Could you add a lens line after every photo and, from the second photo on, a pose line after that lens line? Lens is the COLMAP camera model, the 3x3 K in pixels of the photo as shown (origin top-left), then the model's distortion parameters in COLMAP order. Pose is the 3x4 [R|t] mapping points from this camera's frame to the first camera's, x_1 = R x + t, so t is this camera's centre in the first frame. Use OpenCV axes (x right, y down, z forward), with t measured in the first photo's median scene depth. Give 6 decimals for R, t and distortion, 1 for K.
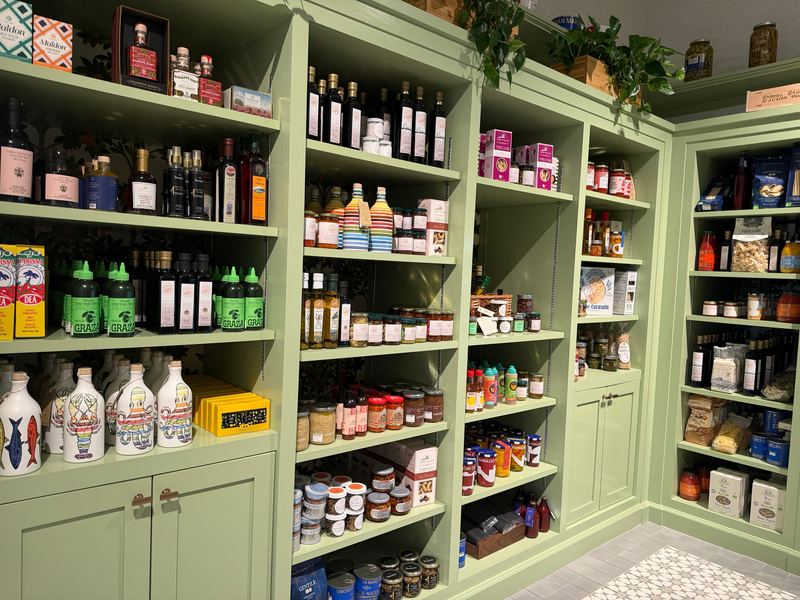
lens RADIAL K [[565.7, 0, 397.6], [0, 565.7, 301.7], [0, 0, 1]] dist [0.012079, -0.010479]
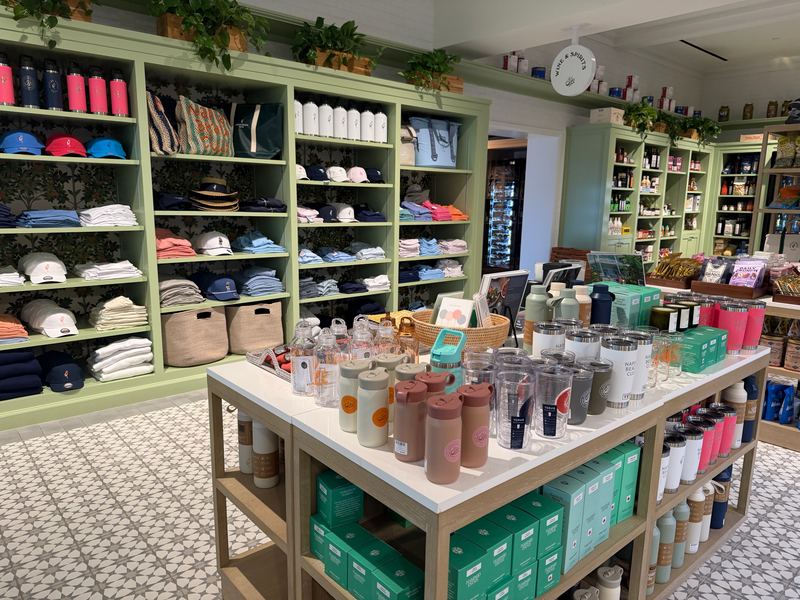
lens RADIAL K [[565.7, 0, 402.0], [0, 565.7, 301.0], [0, 0, 1]] dist [0.012079, -0.010479]
pose [[0.999523, -0.026995, 0.015034, -1.249917], [0.024892, 0.991741, 0.125819, 0.084167], [-0.018307, -0.125385, 0.991939, -2.064196]]
